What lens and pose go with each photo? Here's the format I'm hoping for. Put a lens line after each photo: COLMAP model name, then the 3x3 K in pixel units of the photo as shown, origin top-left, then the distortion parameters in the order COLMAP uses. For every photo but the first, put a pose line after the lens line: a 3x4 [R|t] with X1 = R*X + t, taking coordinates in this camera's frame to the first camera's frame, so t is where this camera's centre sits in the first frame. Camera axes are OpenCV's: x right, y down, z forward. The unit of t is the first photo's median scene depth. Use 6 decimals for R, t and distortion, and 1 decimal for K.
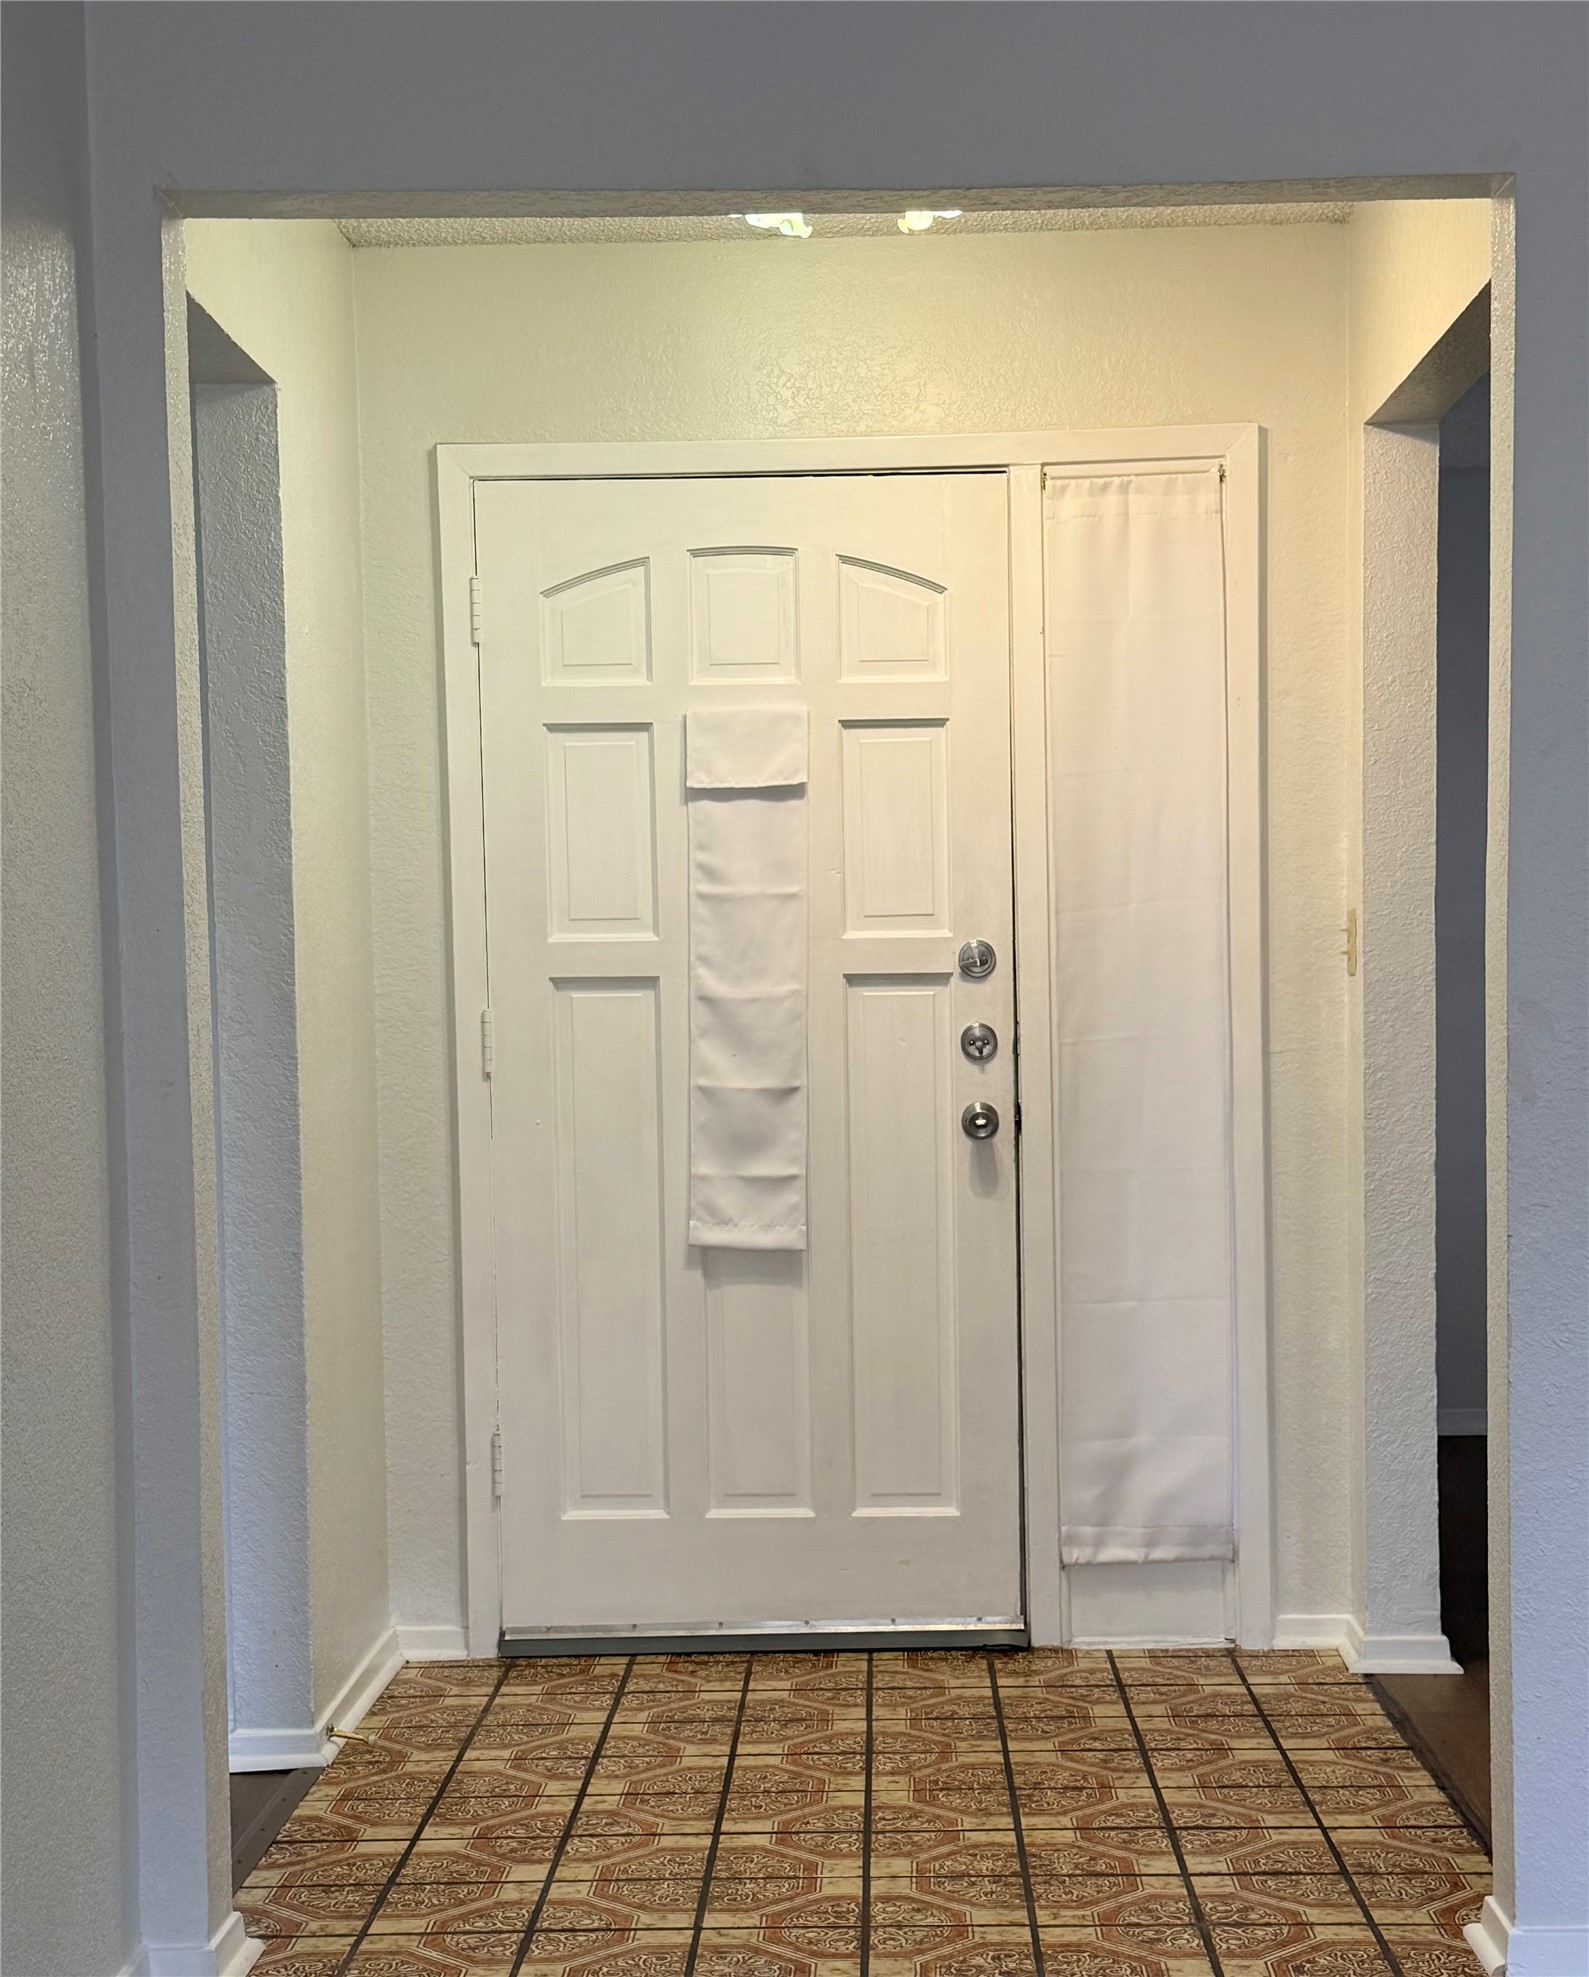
lens RADIAL K [[2967.7, 0, 797.6], [0, 2967.7, 1163.3], [0, 0, 1]] dist [0.055126, 0.064302]
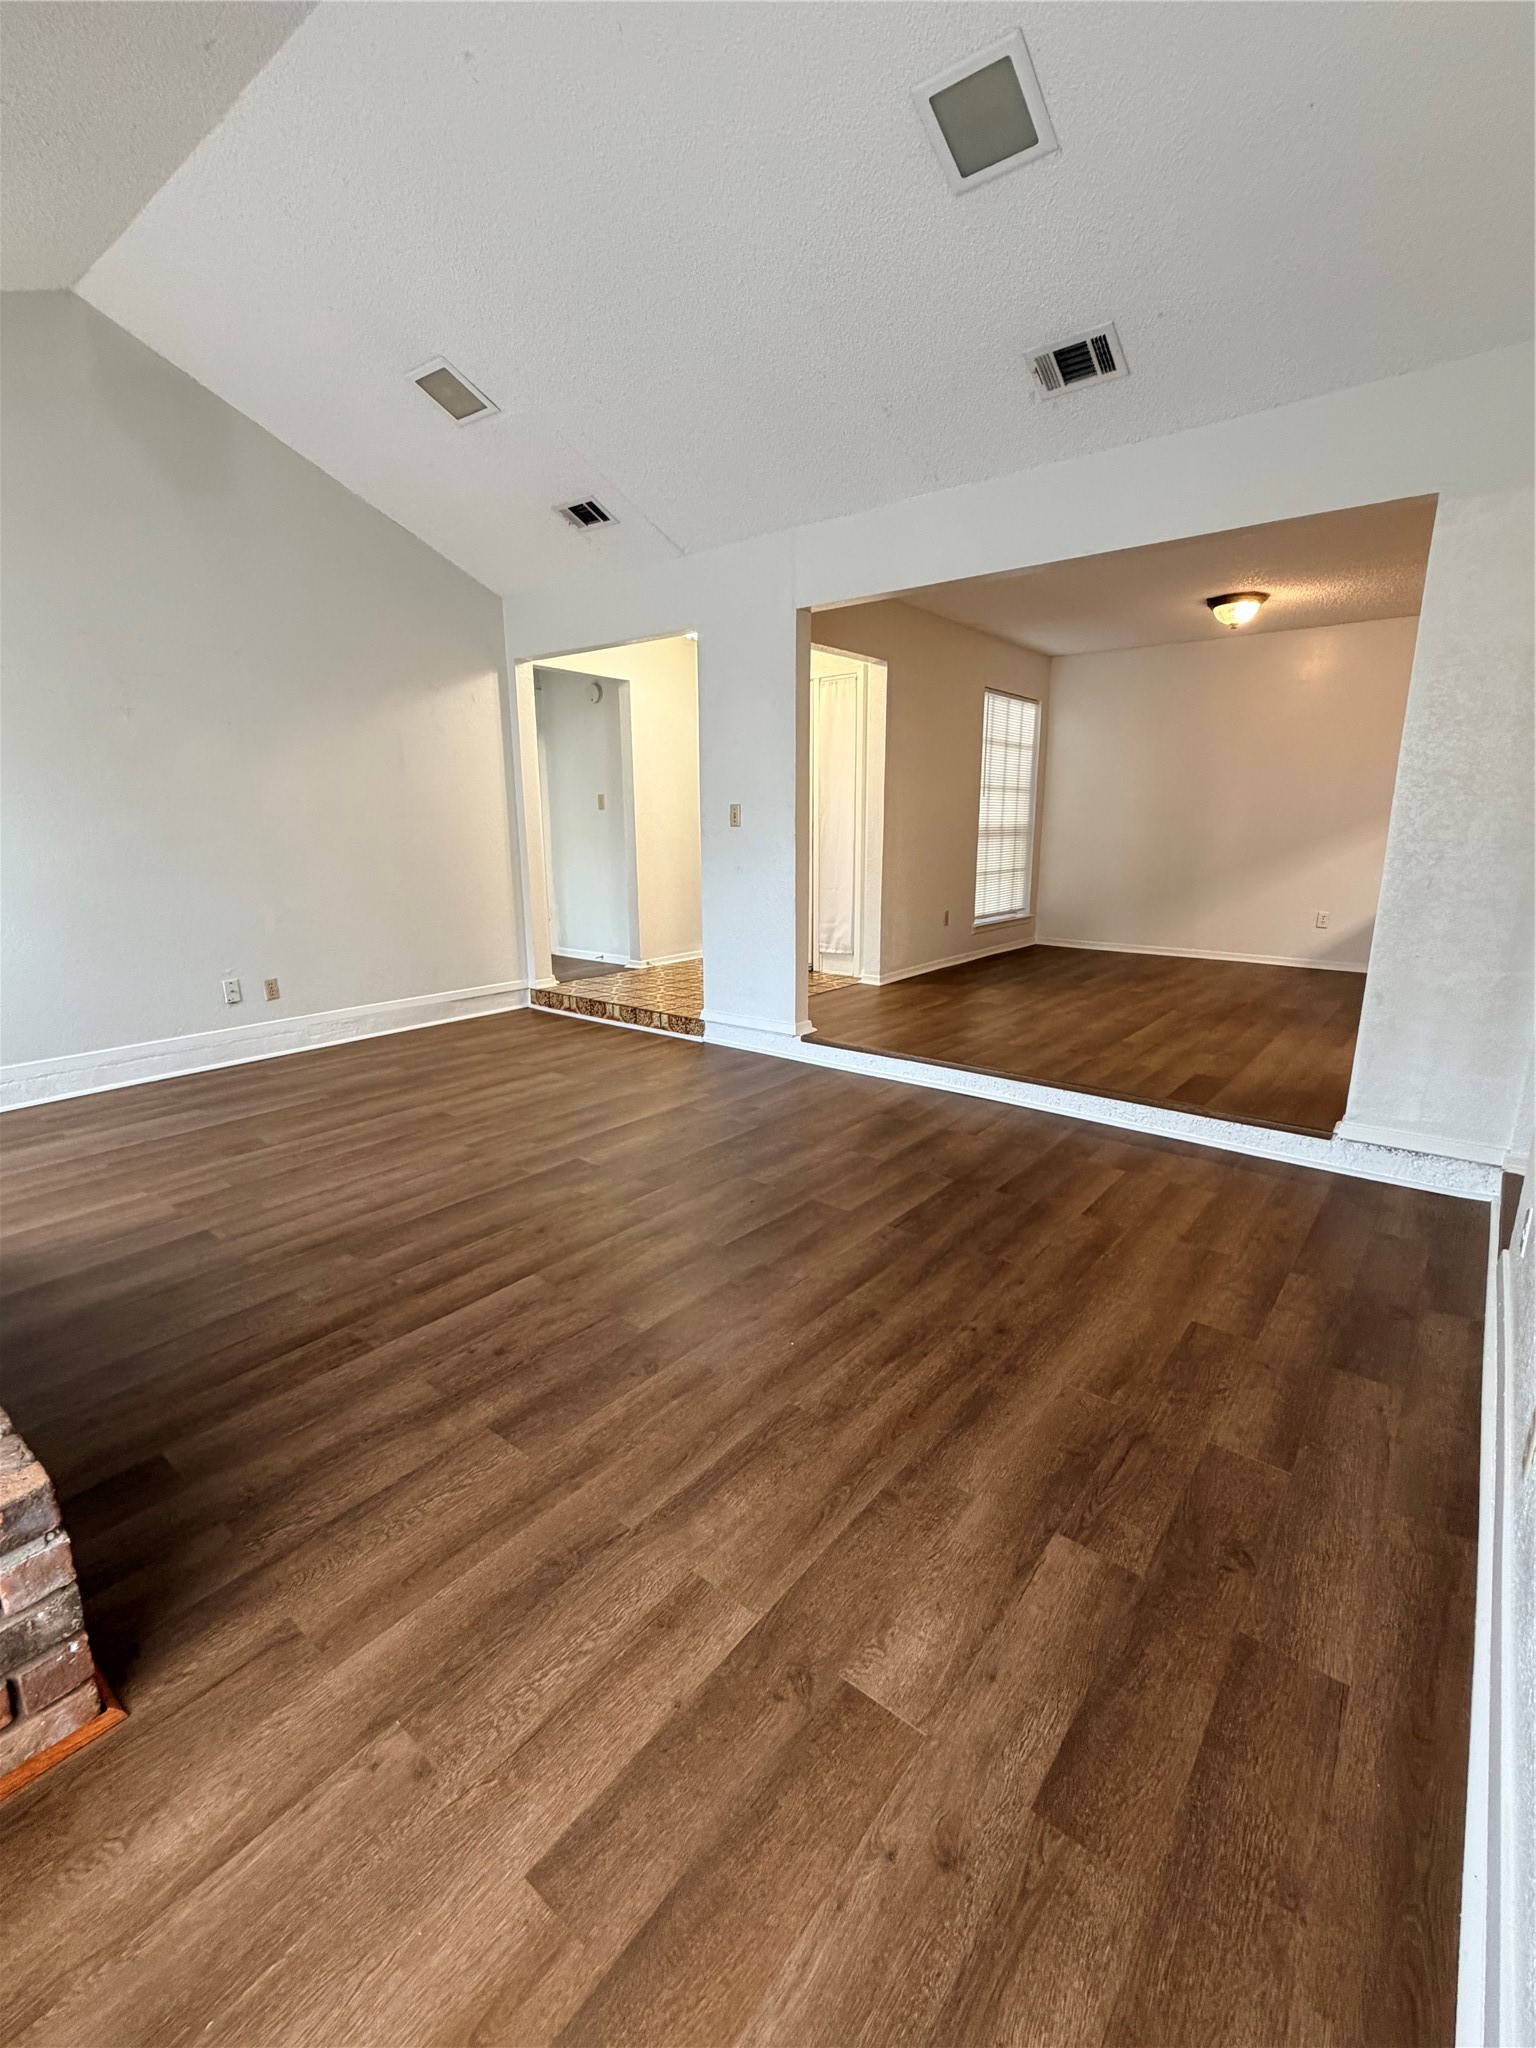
lens RADIAL K [[876.4, 0, 771.7], [0, 876.4, 1019.7], [0, 0, 1]] dist [-0.001413, 0.000136]
pose [[0.803671, 0.147840, -0.576417, 0.817725], [-0.047198, 0.981432, 0.185913, 0.001541], [0.593199, -0.122207, 0.795726, -0.041976]]
